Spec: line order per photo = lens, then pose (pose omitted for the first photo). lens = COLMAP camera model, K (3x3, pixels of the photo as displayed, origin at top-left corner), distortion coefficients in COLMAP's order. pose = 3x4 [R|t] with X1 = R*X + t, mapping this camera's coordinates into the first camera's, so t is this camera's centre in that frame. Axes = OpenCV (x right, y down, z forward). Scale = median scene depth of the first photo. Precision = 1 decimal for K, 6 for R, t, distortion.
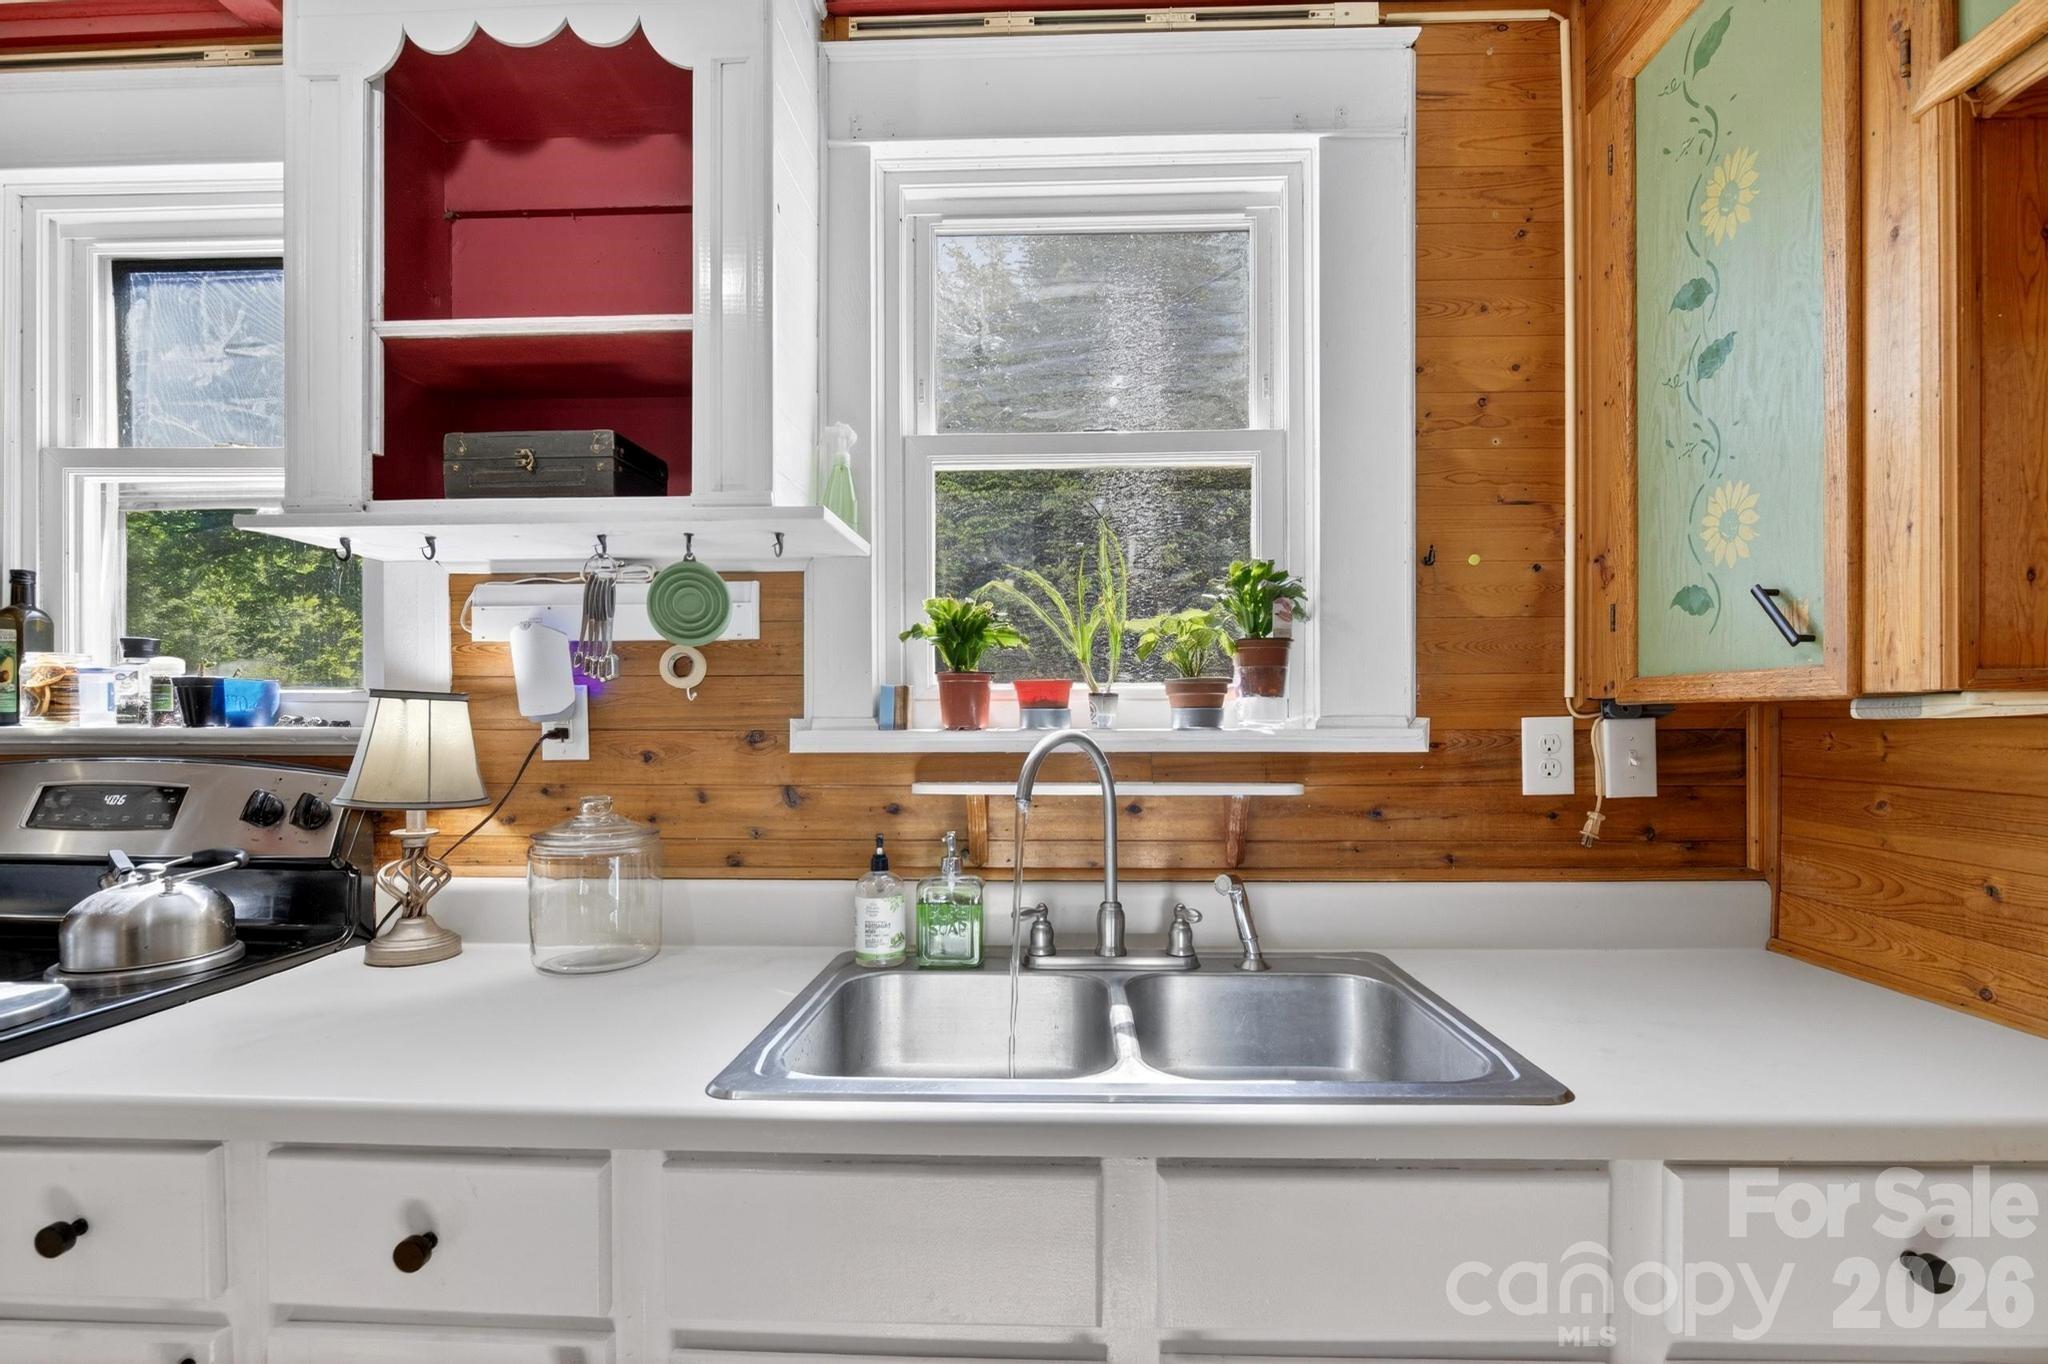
lens RADIAL K [[903.4, 0, 1024.0], [0, 903.4, 682.0], [0, 0, 1]] dist [-0.010507, -0.000180]
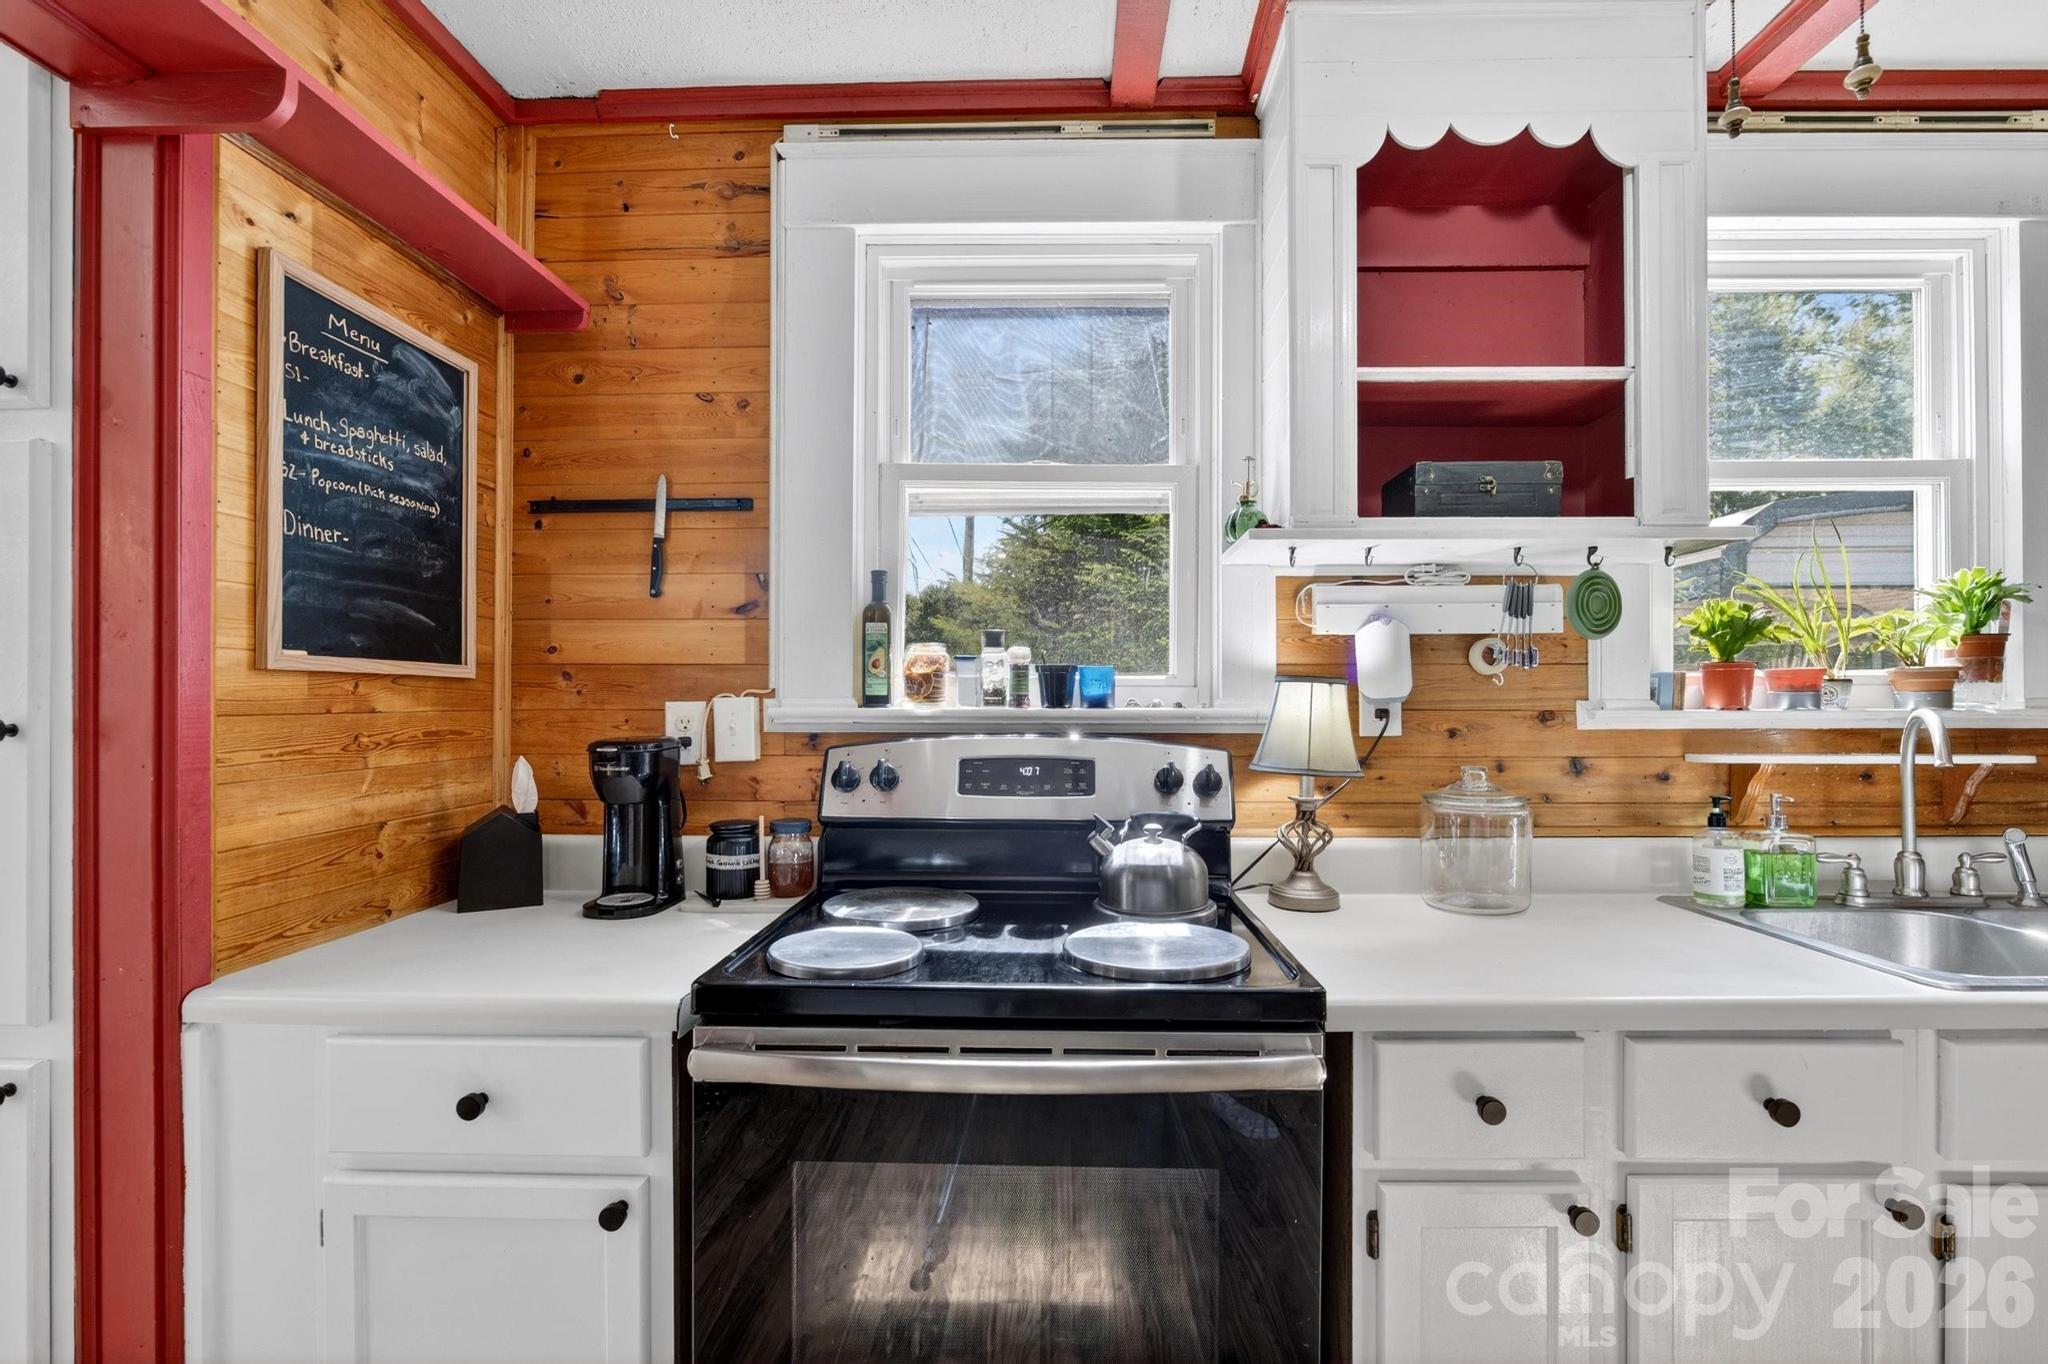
lens RADIAL K [[888.1, 0, 1033.6], [0, 888.1, 659.6], [0, 0, 1]] dist [-0.011040, 0.000239]
pose [[0.999878, 0.001199, 0.015577, -1.000743], [-0.001005, 0.999922, -0.012460, 0.001989], [-0.015591, 0.012443, 0.999801, -0.146774]]
